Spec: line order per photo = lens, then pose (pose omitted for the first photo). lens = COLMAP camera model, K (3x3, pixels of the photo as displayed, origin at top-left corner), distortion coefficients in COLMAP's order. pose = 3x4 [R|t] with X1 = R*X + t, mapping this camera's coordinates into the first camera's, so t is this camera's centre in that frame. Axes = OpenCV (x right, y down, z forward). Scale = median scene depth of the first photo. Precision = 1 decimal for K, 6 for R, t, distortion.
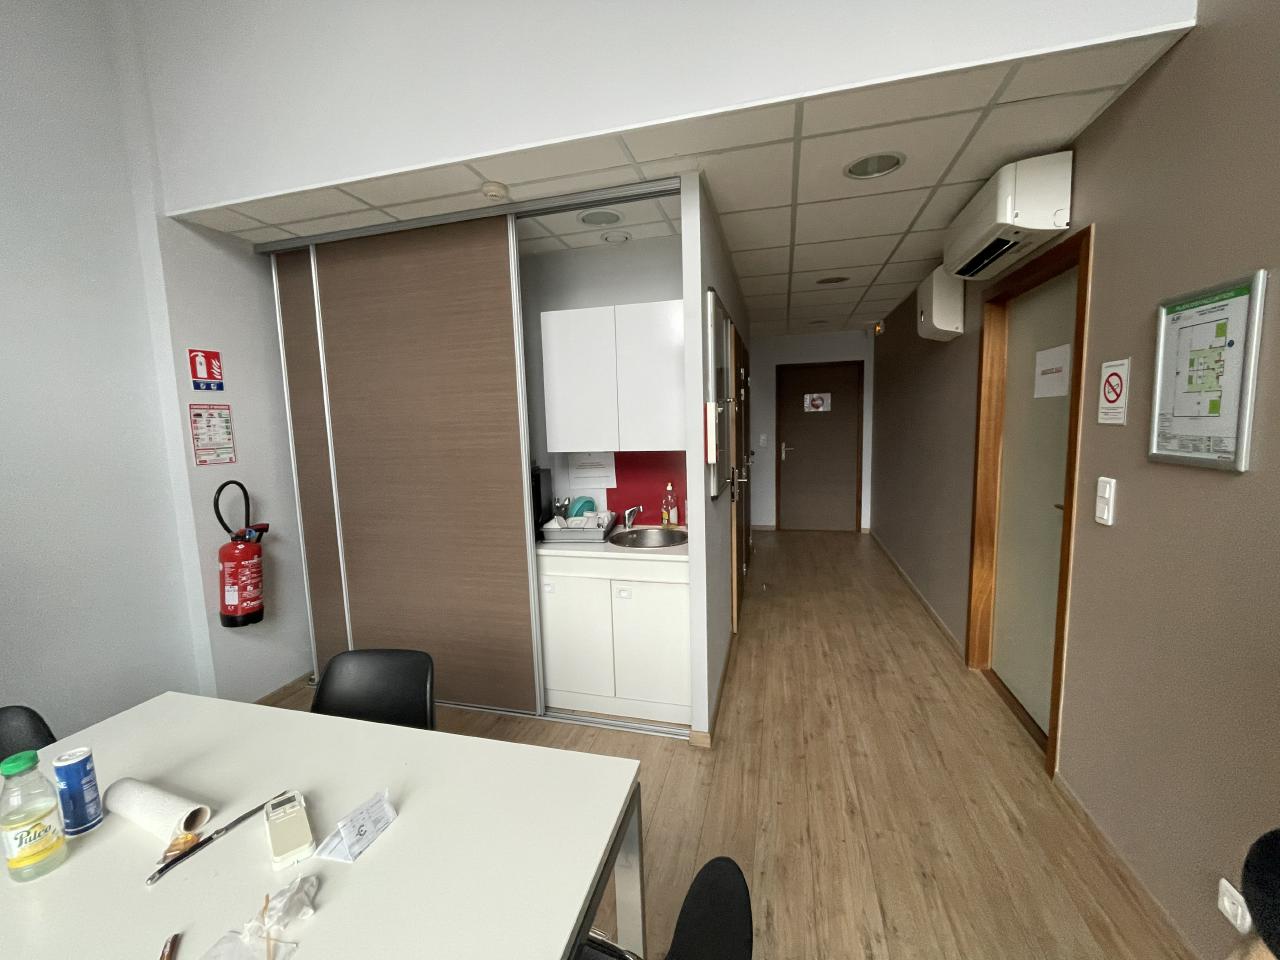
lens RADIAL K [[521.6, 0, 640.0], [0, 521.6, 480.0], [0, 0, 1]] dist [-0.002287, -0.000802]
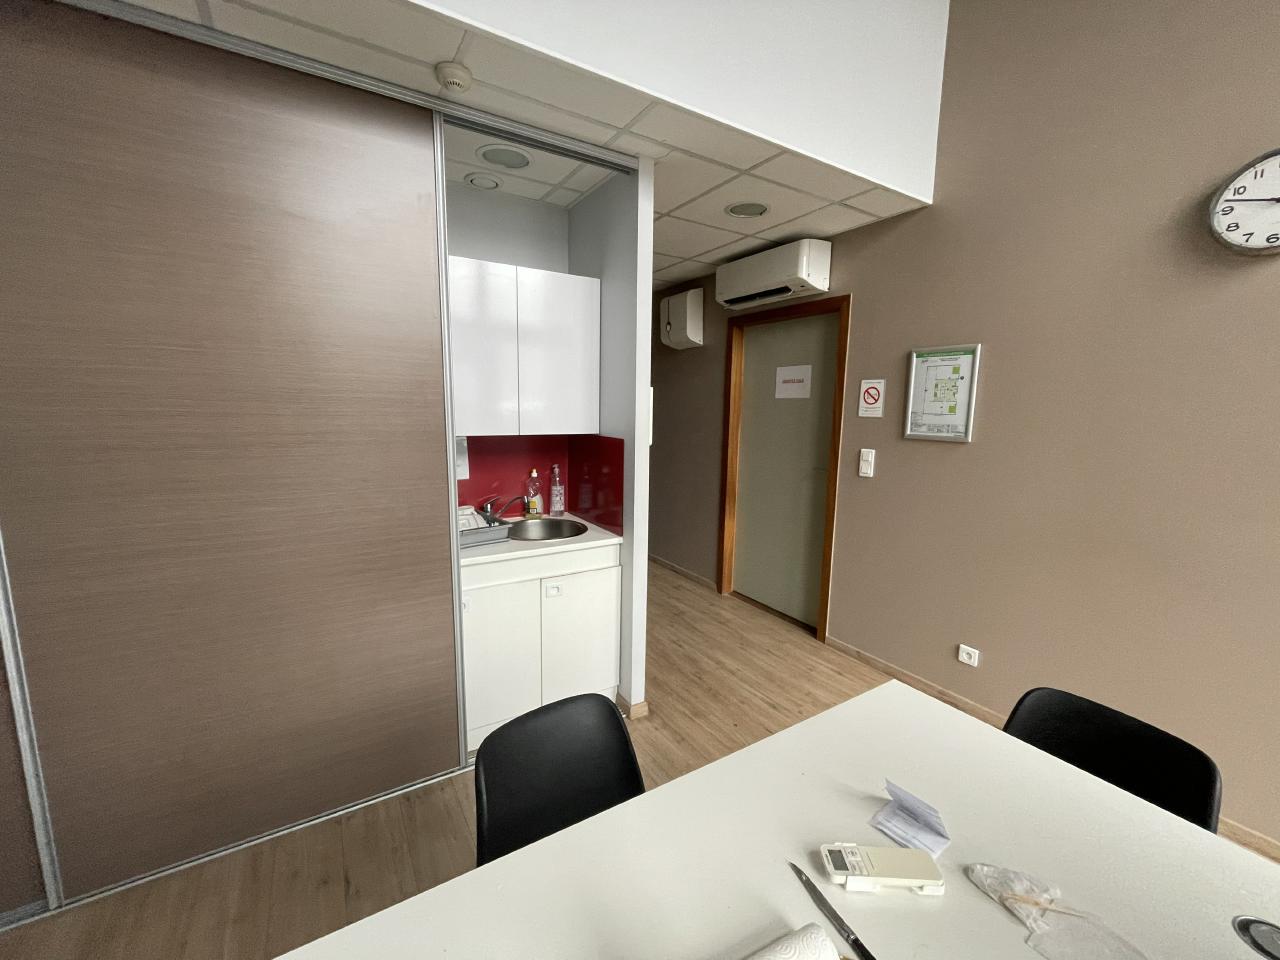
lens RADIAL K [[521.6, 0, 640.0], [0, 521.6, 480.0], [0, 0, 1]] dist [-0.002287, -0.000802]
pose [[0.677993, -0.064193, 0.732260, -0.741534], [0.046472, 0.997930, 0.044455, -0.011558], [-0.733598, 0.003889, 0.679572, 0.344149]]
